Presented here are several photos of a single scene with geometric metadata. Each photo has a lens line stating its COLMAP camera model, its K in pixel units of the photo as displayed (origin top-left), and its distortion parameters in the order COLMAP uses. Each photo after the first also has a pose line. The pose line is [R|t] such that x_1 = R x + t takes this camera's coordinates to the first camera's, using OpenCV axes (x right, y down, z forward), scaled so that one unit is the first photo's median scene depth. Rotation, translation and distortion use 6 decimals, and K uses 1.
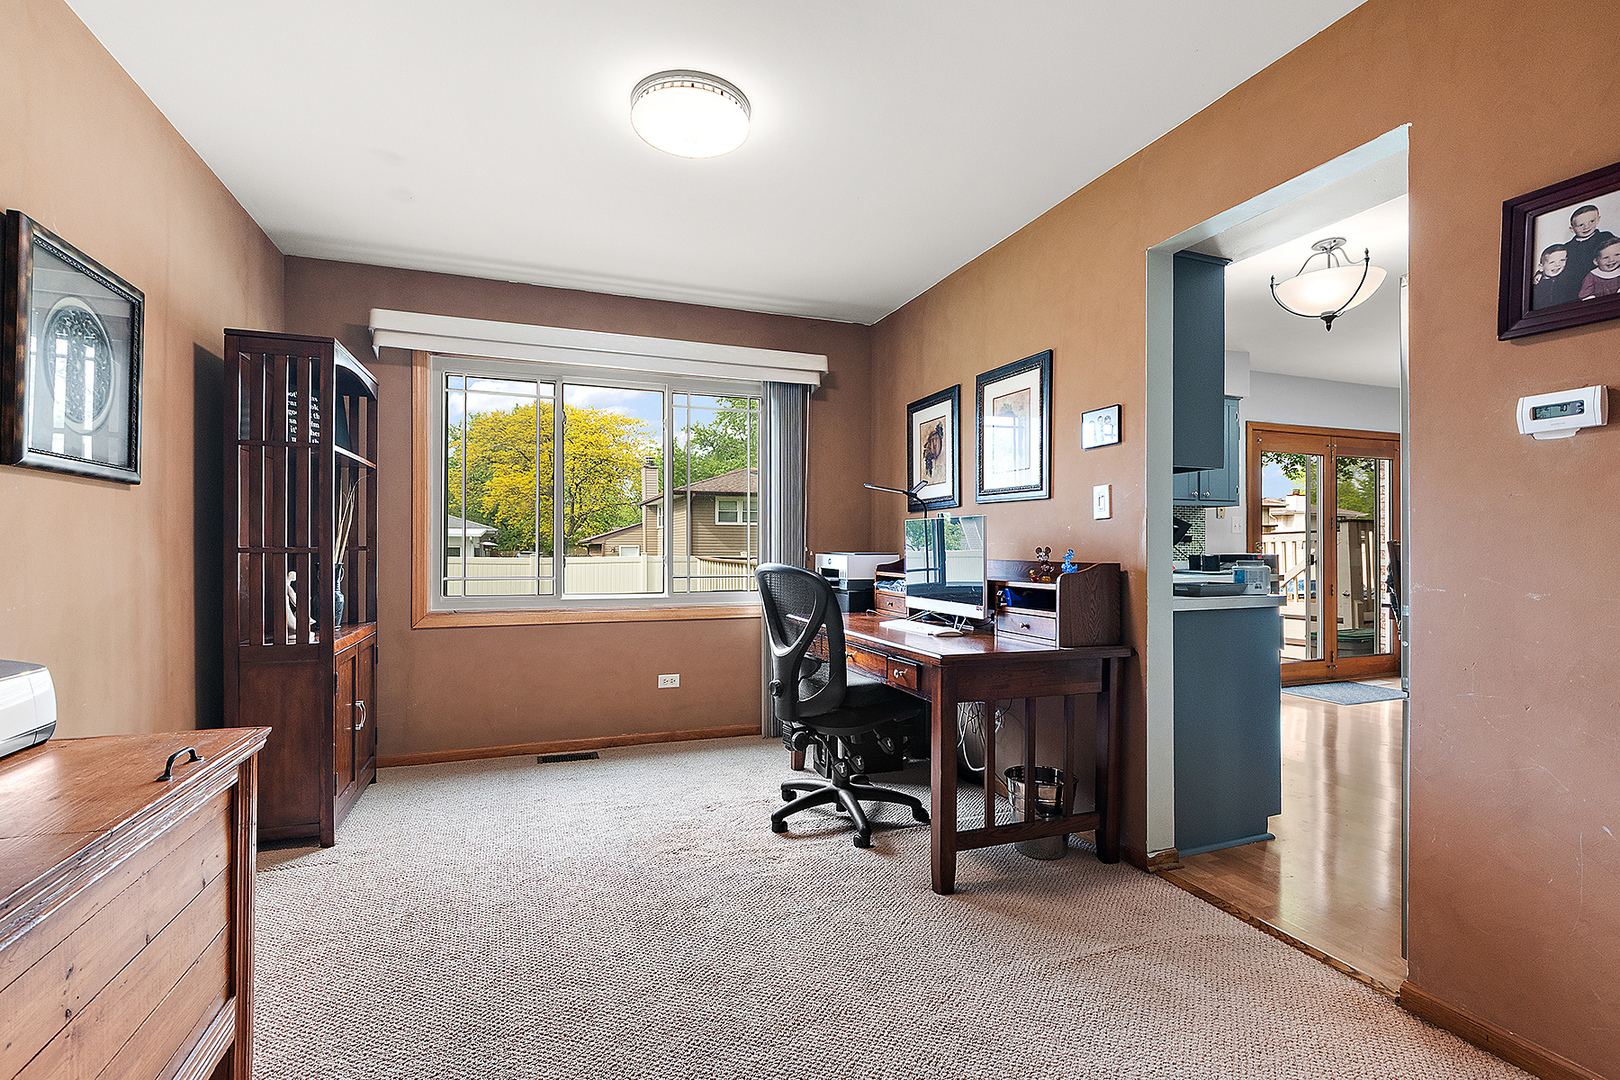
lens RADIAL K [[717.1, 0, 814.8], [0, 717.1, 544.6], [0, 0, 1]] dist [0.003006, -0.000043]
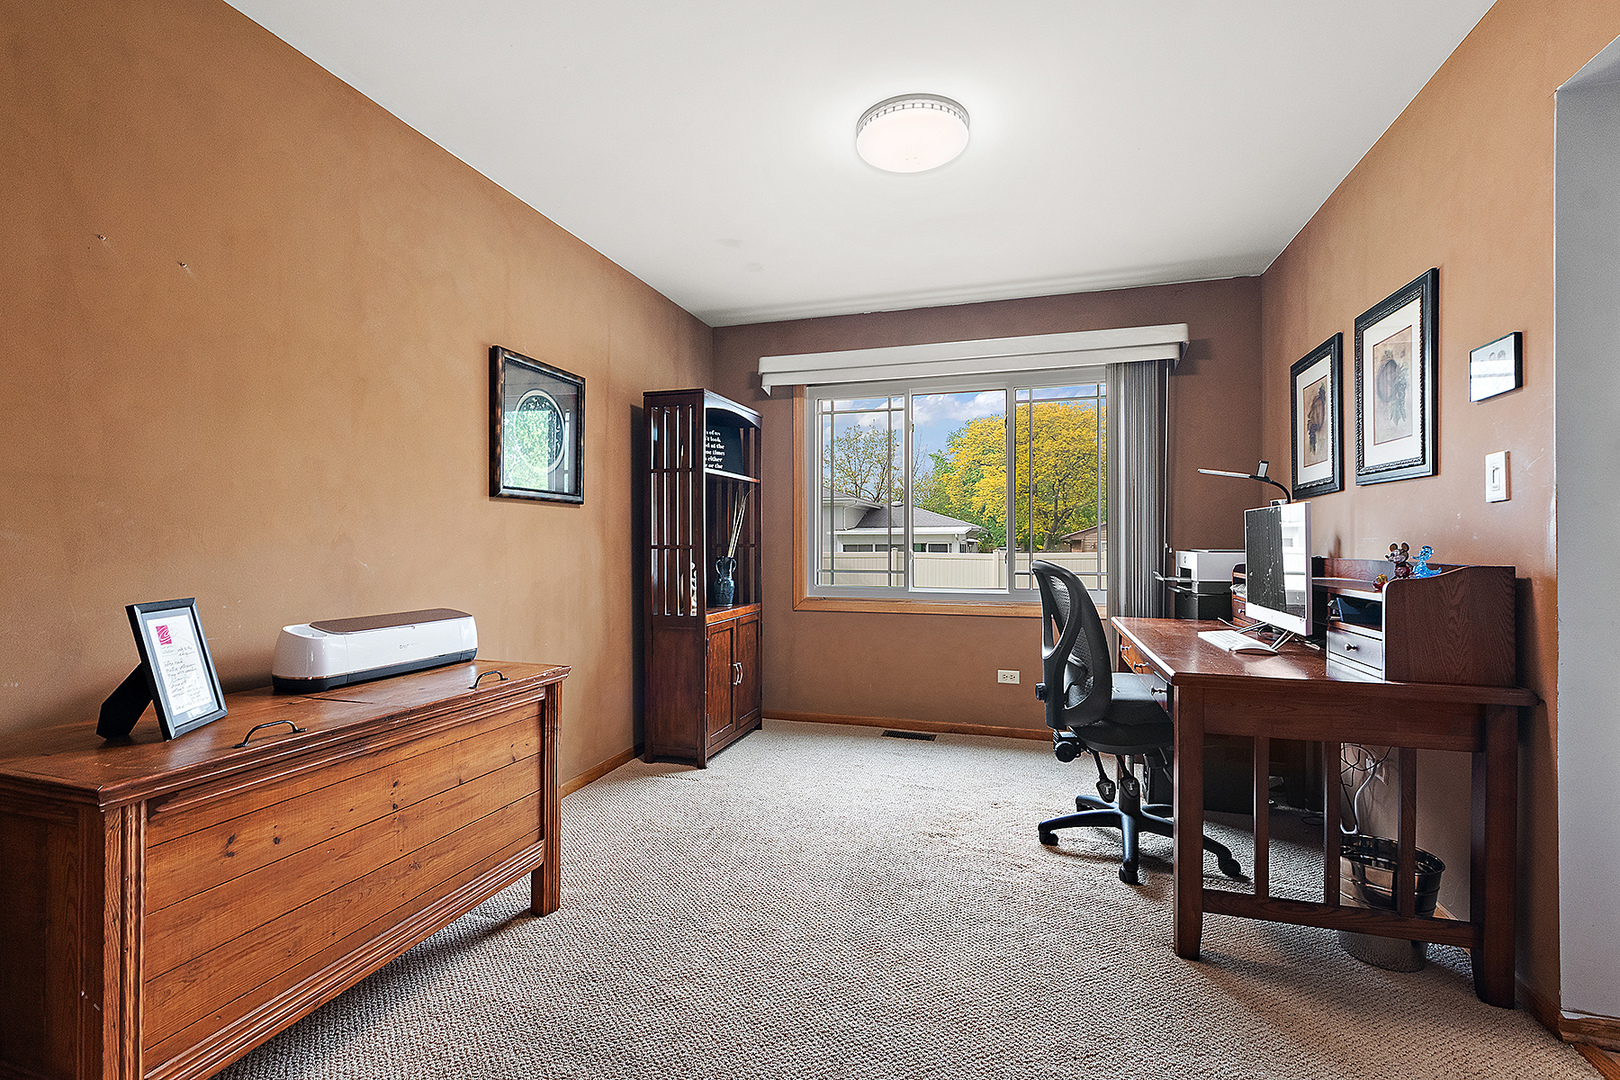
lens RADIAL K [[717.1, 0, 841.8], [0, 717.1, 539.9], [0, 0, 1]] dist [0.003006, -0.000043]
pose [[0.804195, -0.005471, -0.594341, 0.296690], [0.004866, 0.999985, -0.002621, -0.000283], [0.594346, -0.000784, 0.804209, 0.072837]]
